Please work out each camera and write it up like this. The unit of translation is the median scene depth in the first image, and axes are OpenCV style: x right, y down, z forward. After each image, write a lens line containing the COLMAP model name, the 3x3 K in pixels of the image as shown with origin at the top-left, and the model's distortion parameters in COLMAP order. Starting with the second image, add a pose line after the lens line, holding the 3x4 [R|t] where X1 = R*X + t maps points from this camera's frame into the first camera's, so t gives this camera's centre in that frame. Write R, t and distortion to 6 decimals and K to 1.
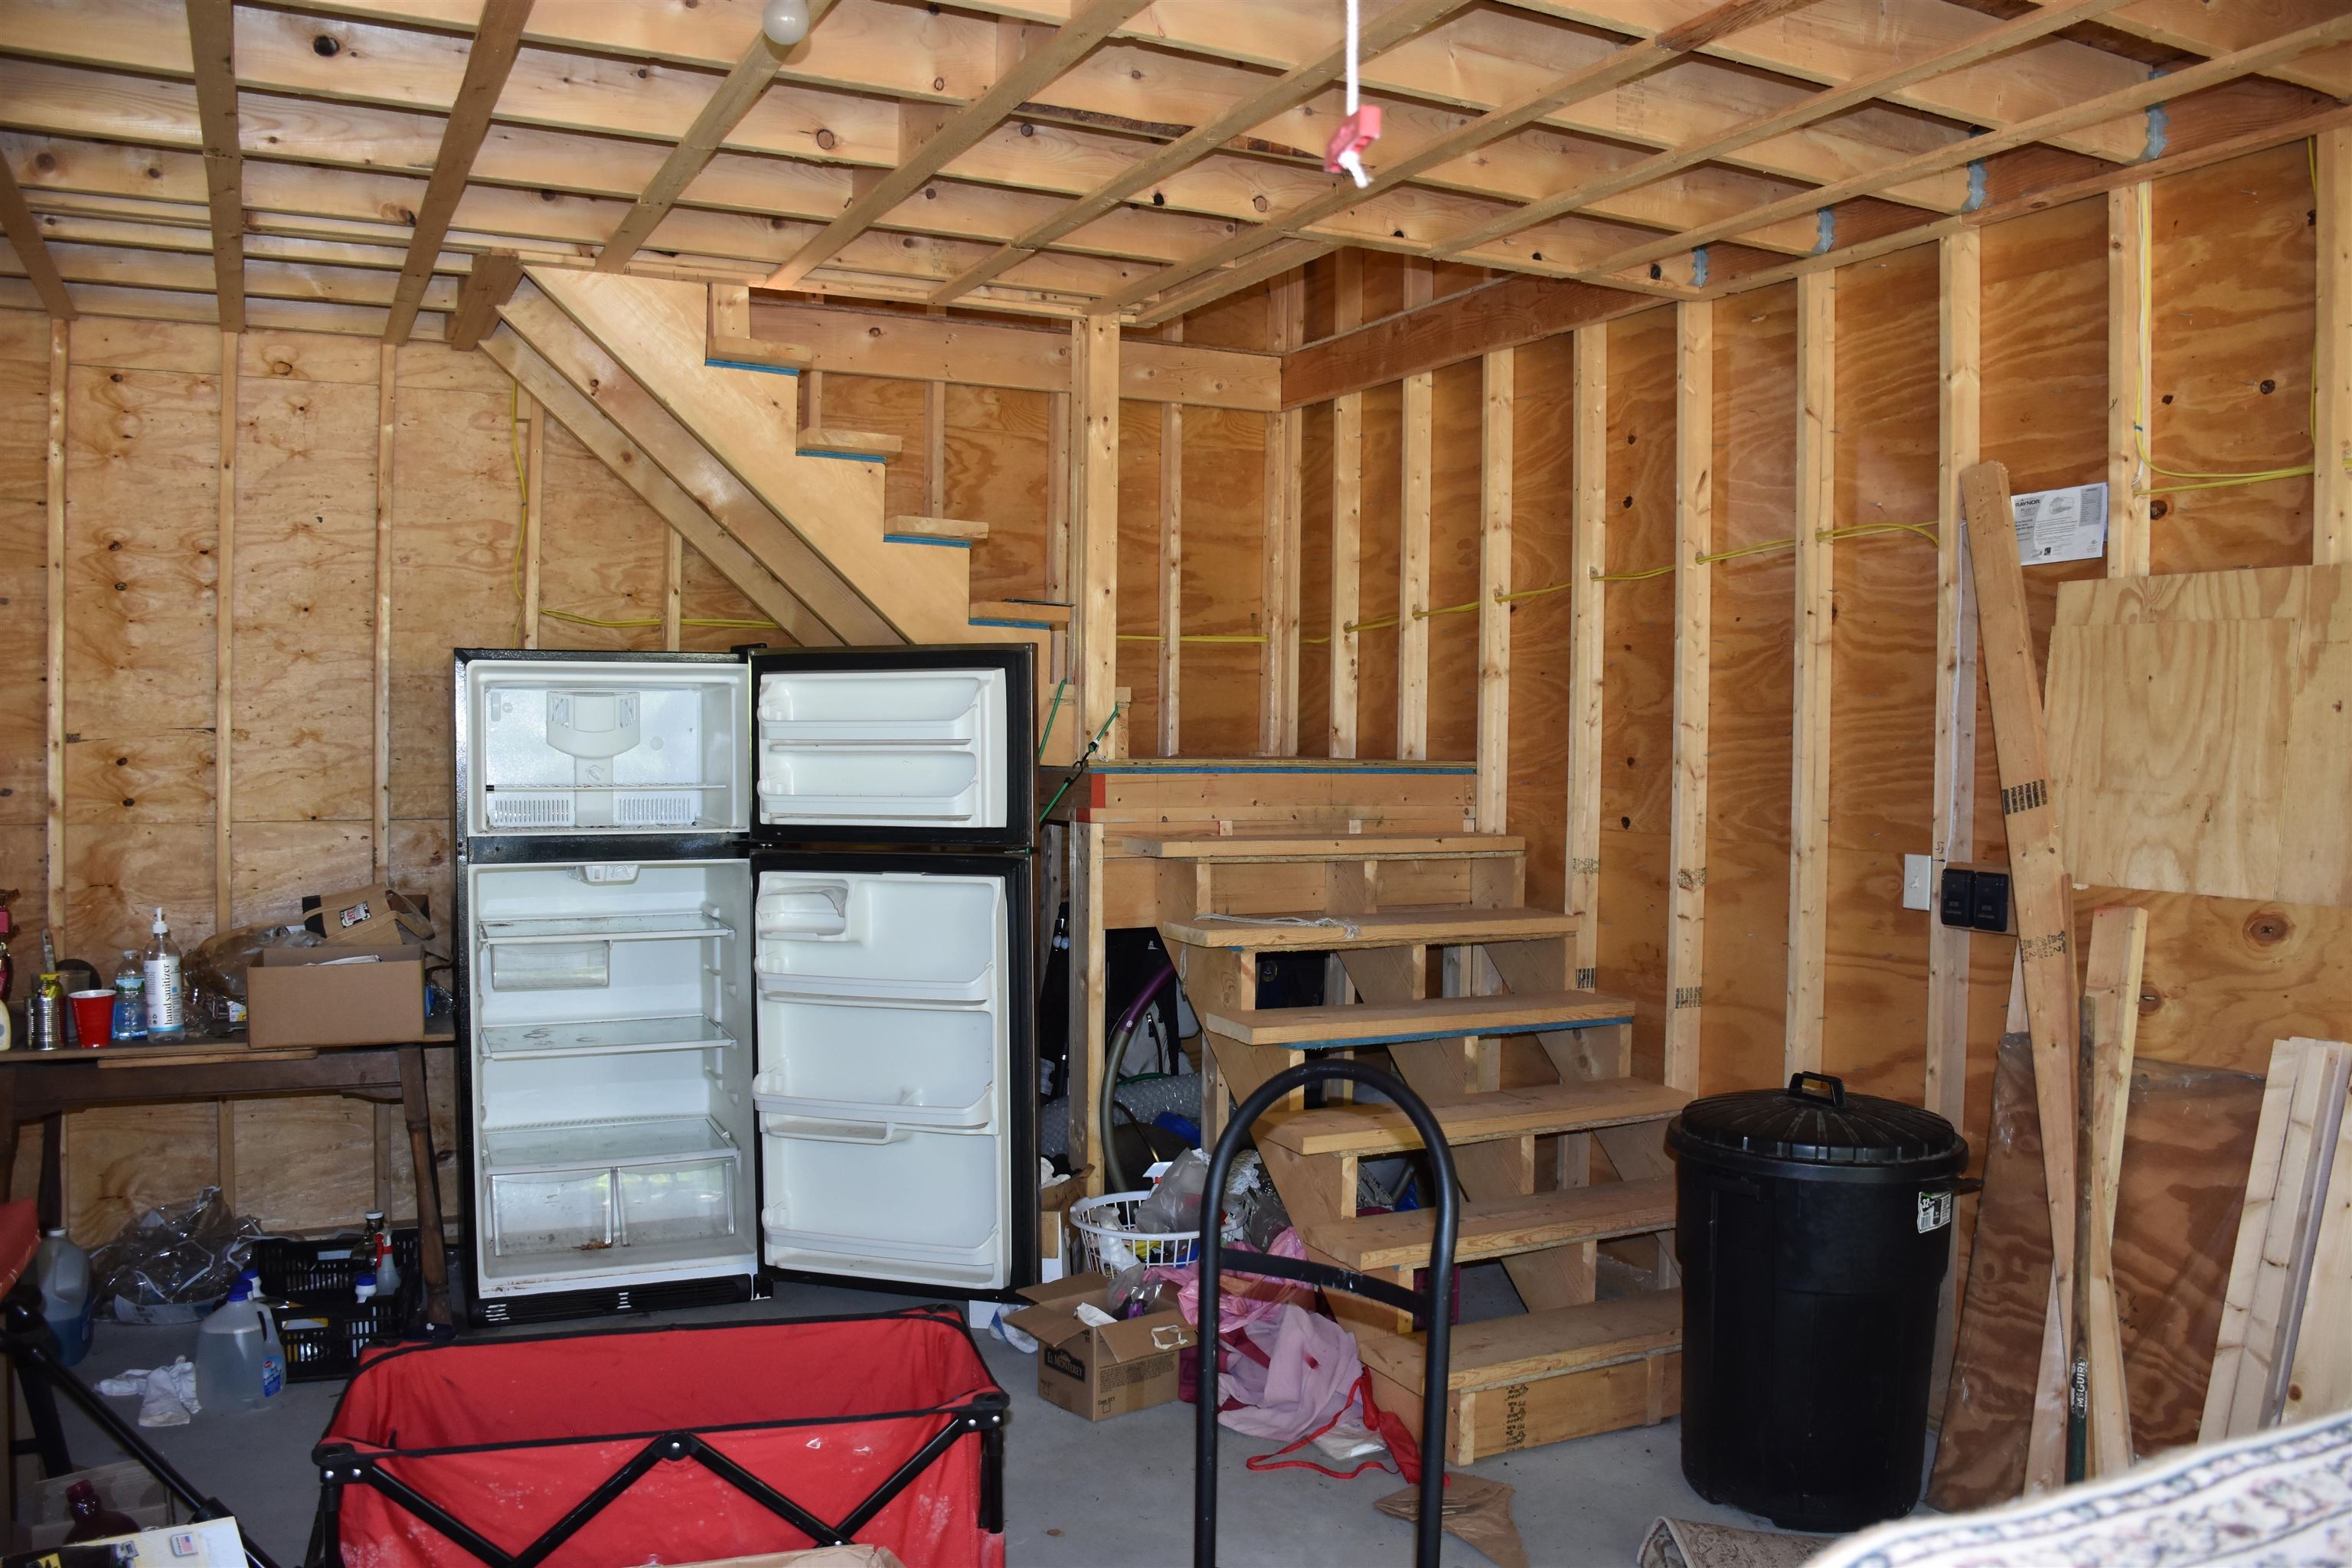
lens RADIAL K [[1918.7, 0, 1176.0], [0, 1918.7, 784.0], [0, 0, 1]] dist [-0.161615, 0.130674]
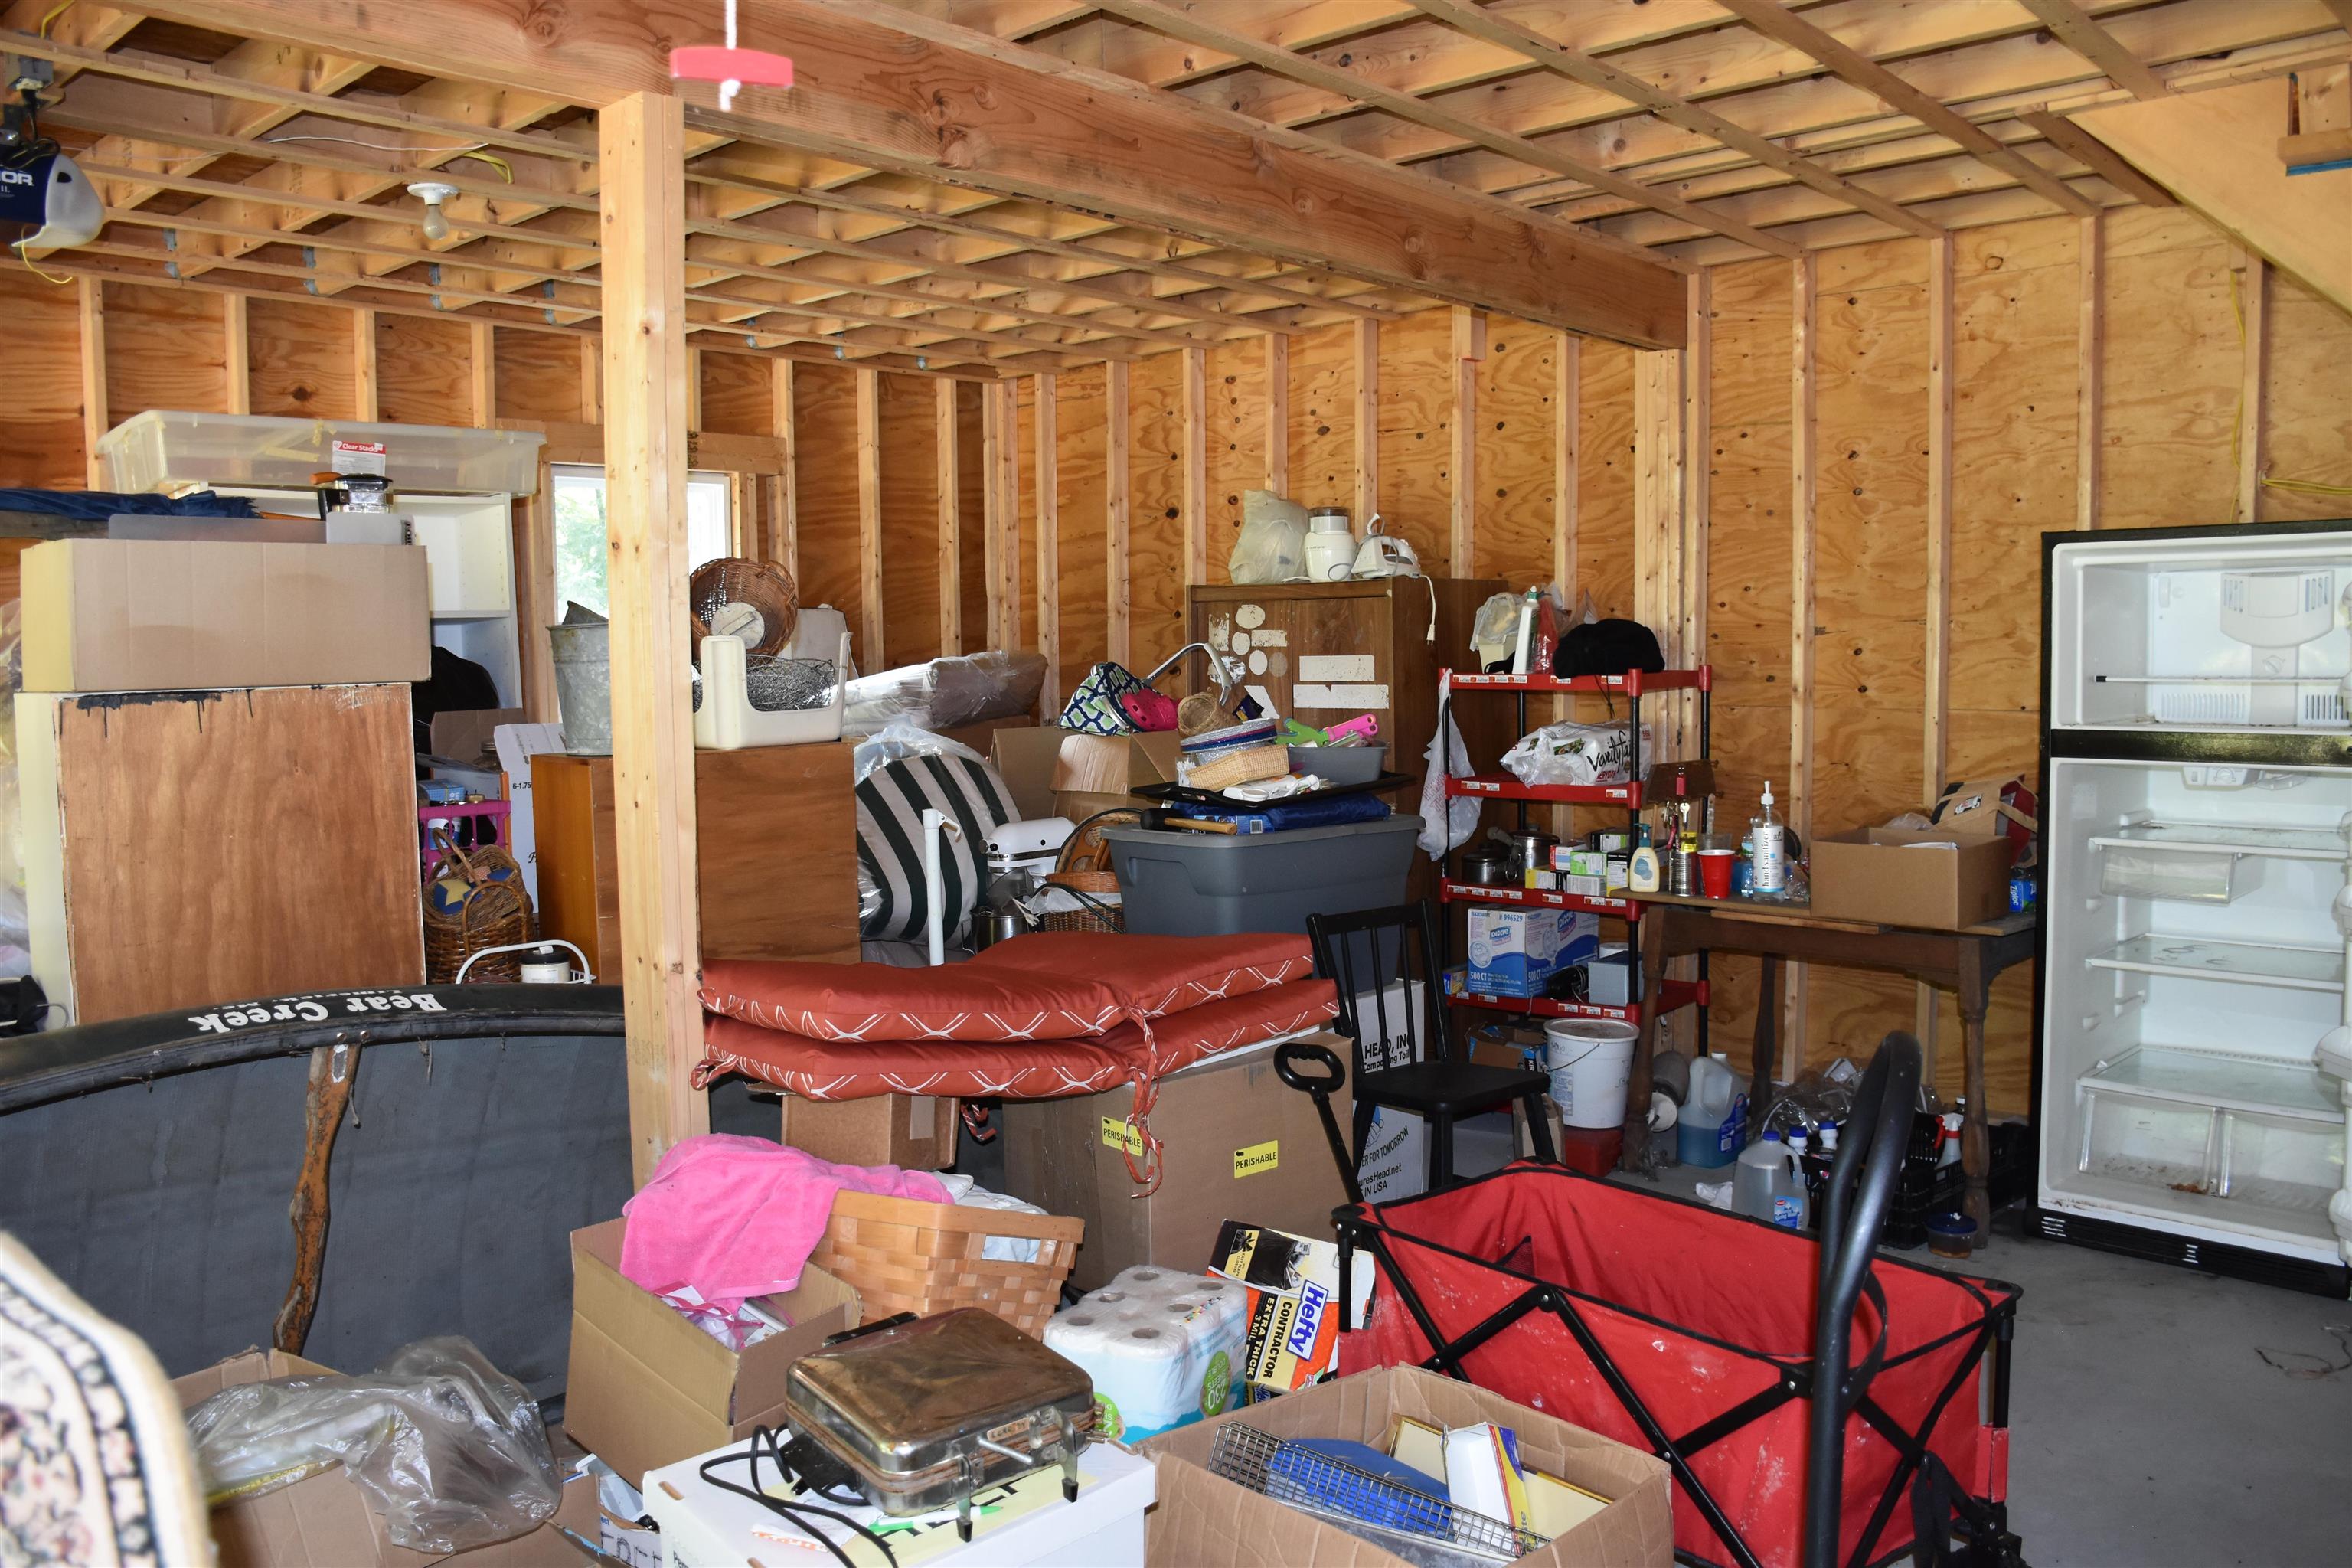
lens RADIAL K [[1918.7, 0, 1176.0], [0, 1918.7, 784.0], [0, 0, 1]] dist [-0.161615, 0.130674]
pose [[0.310455, 0.058898, -0.948762, 0.380210], [-0.004955, 0.998165, 0.060343, 0.001068], [0.950575, -0.014032, 0.310177, 0.273888]]
